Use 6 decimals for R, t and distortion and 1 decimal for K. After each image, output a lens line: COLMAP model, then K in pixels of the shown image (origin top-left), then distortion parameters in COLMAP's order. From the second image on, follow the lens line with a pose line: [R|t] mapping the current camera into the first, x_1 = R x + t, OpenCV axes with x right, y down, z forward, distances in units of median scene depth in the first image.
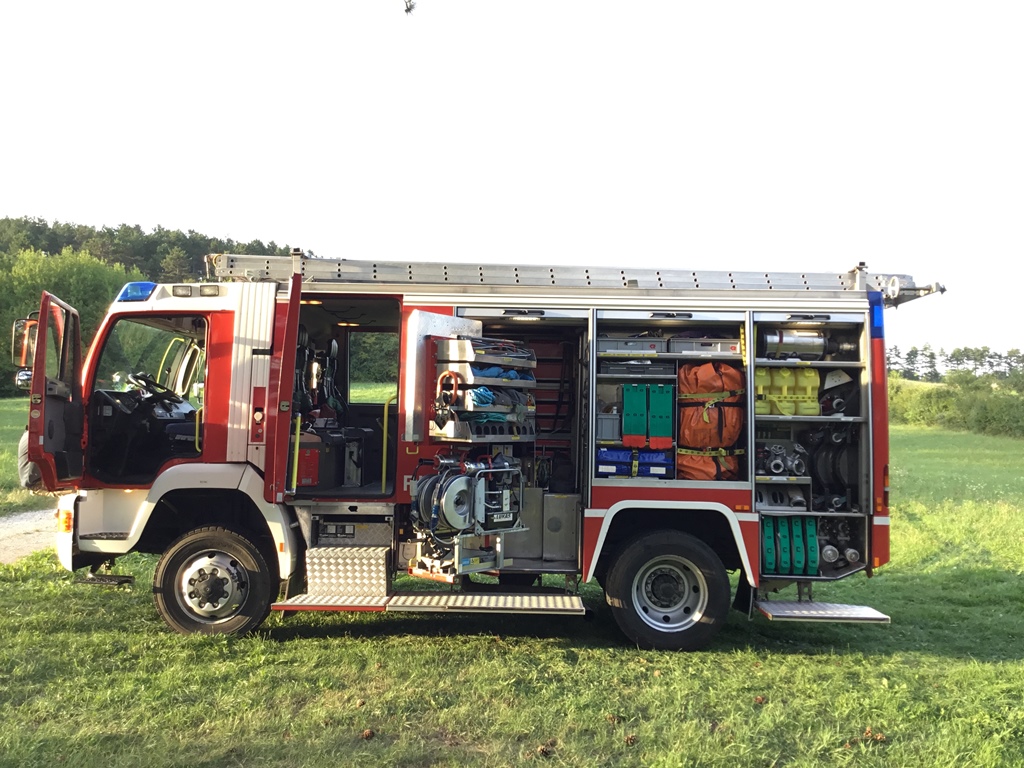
lens RADIAL K [[915.4, 0, 518.3], [0, 915.4, 394.6], [0, 0, 1]] dist [0.111785, -0.192380]
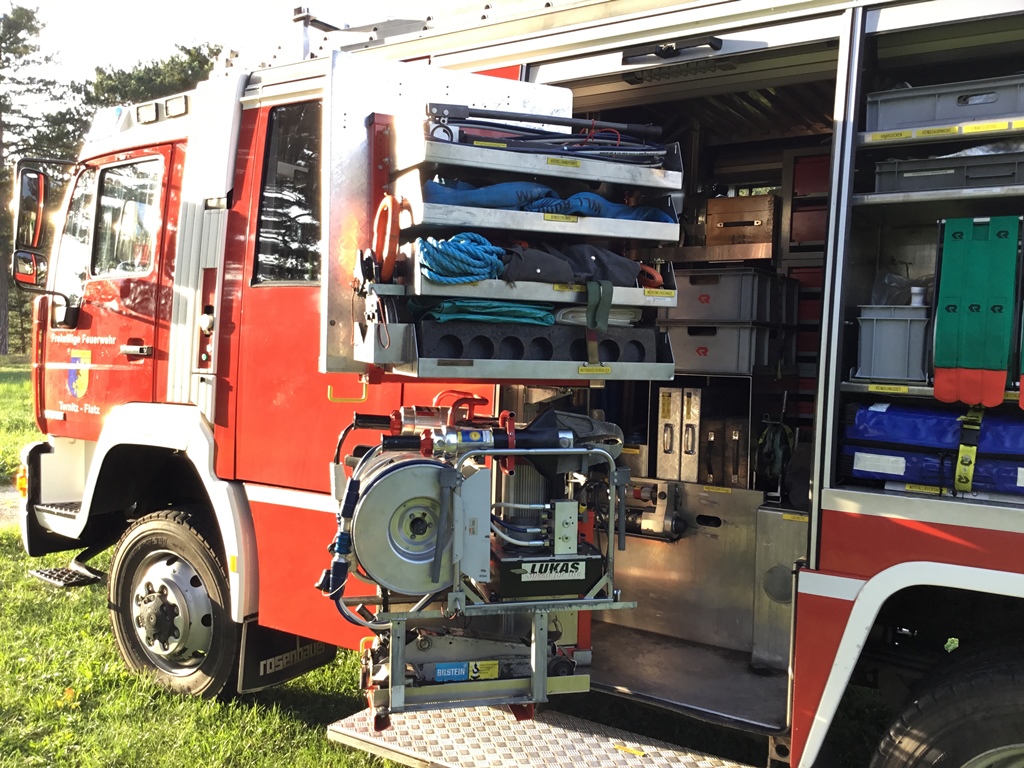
lens RADIAL K [[915.4, 0, 526.0], [0, 915.4, 386.7], [0, 0, 1]] dist [0.111785, -0.192380]
pose [[0.830333, 0.028949, -0.556515, 0.180656], [0.010409, 0.997670, 0.067429, 0.025878], [0.557170, -0.061781, 0.828097, 0.625924]]
